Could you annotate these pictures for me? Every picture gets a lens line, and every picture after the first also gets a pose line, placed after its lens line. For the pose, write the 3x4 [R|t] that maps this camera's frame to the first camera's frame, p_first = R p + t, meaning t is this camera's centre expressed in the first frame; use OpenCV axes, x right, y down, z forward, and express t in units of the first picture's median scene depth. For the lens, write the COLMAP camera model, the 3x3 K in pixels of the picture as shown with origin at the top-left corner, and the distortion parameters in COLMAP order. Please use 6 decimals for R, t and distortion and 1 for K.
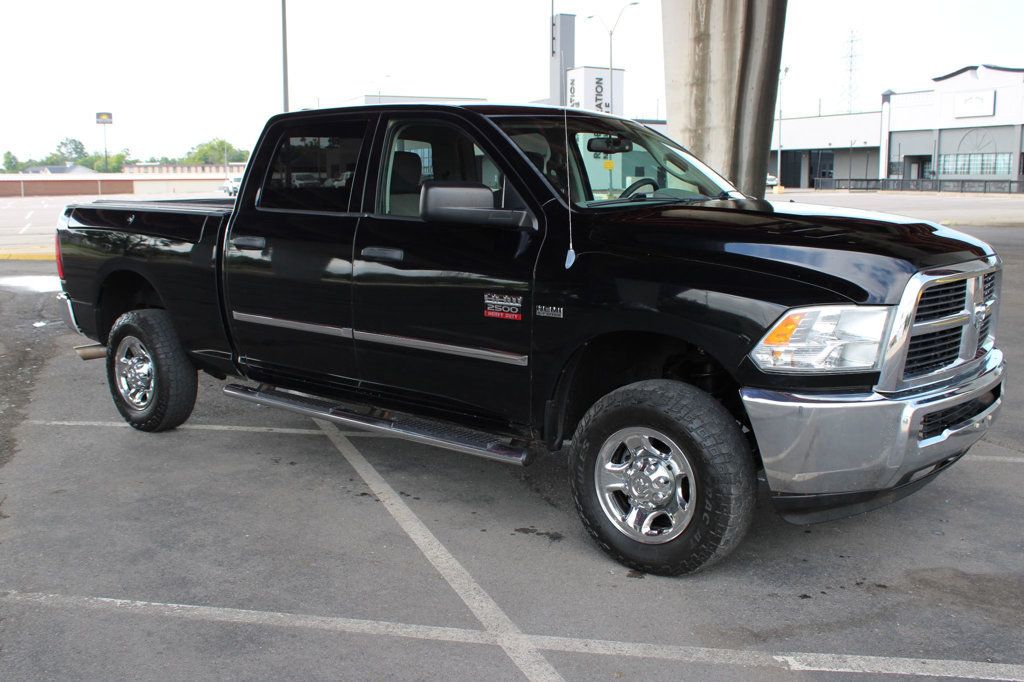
lens RADIAL K [[1038.9, 0, 512.0], [0, 1038.9, 341.0], [0, 0, 1]] dist [-0.134951, 0.168420]
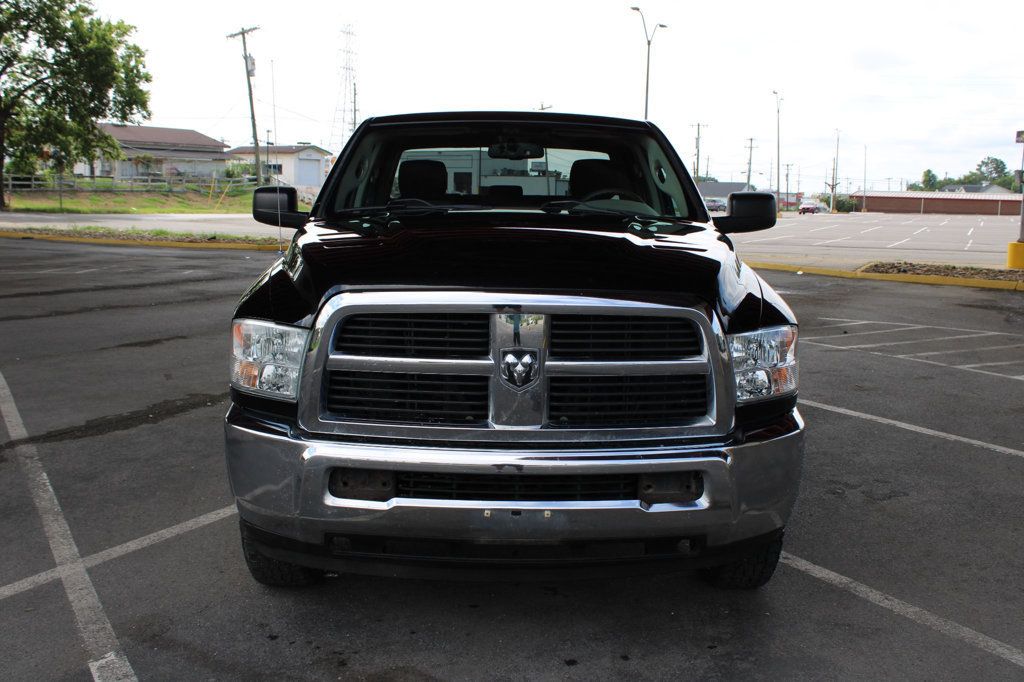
lens RADIAL K [[1038.9, 0, 512.0], [0, 1038.9, 341.0], [0, 0, 1]] dist [-0.134951, 0.168420]
pose [[0.653190, 0.122279, -0.747255, 0.153963], [-0.136072, 0.989765, 0.043019, -0.011916], [0.744867, 0.073581, 0.663143, 0.075060]]
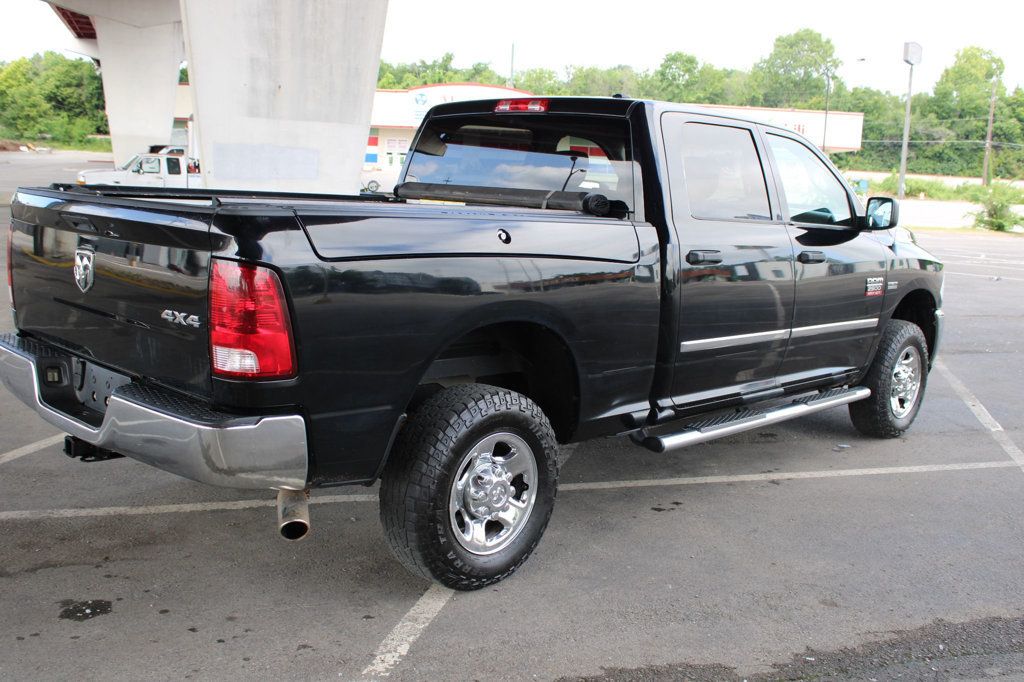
lens RADIAL K [[1038.9, 0, 512.0], [0, 1038.9, 341.0], [0, 0, 1]] dist [-0.134951, 0.168420]
pose [[0.062445, -0.148389, 0.986956, -0.227781], [0.107000, 0.984181, 0.141202, -0.033652], [-0.992296, 0.096787, 0.077335, 0.223834]]
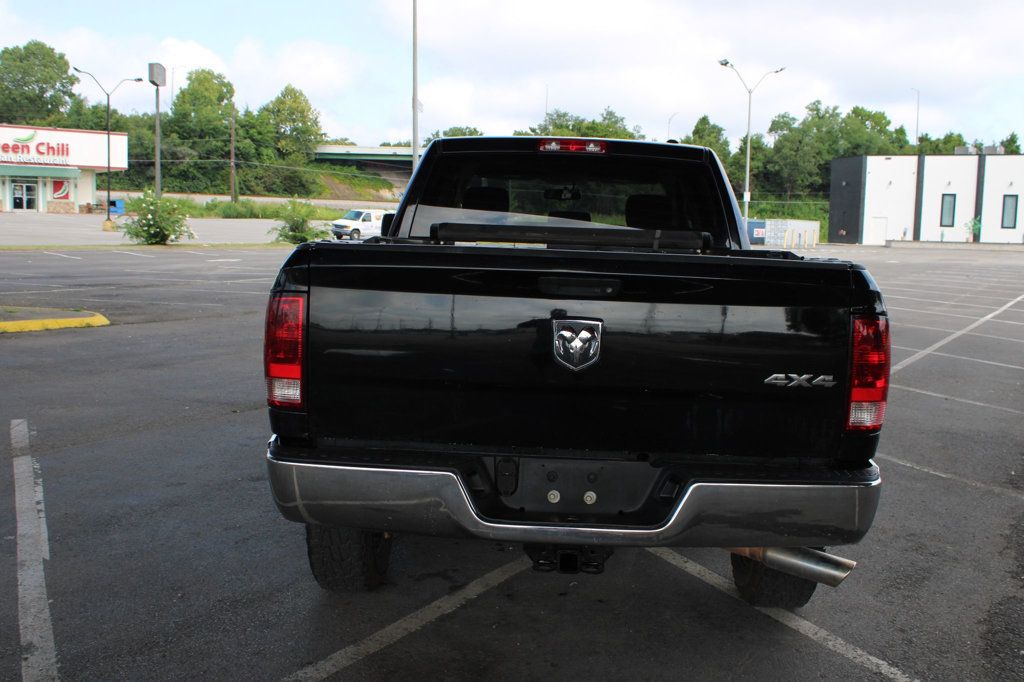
lens RADIAL K [[1038.9, 0, 512.0], [0, 1038.9, 341.0], [0, 0, 1]] dist [-0.134951, 0.168420]
pose [[-0.617766, -0.100156, 0.779957, -0.180134], [0.094270, 0.975270, 0.199903, -0.053186], [-0.780691, 0.197020, -0.593047, 0.361253]]
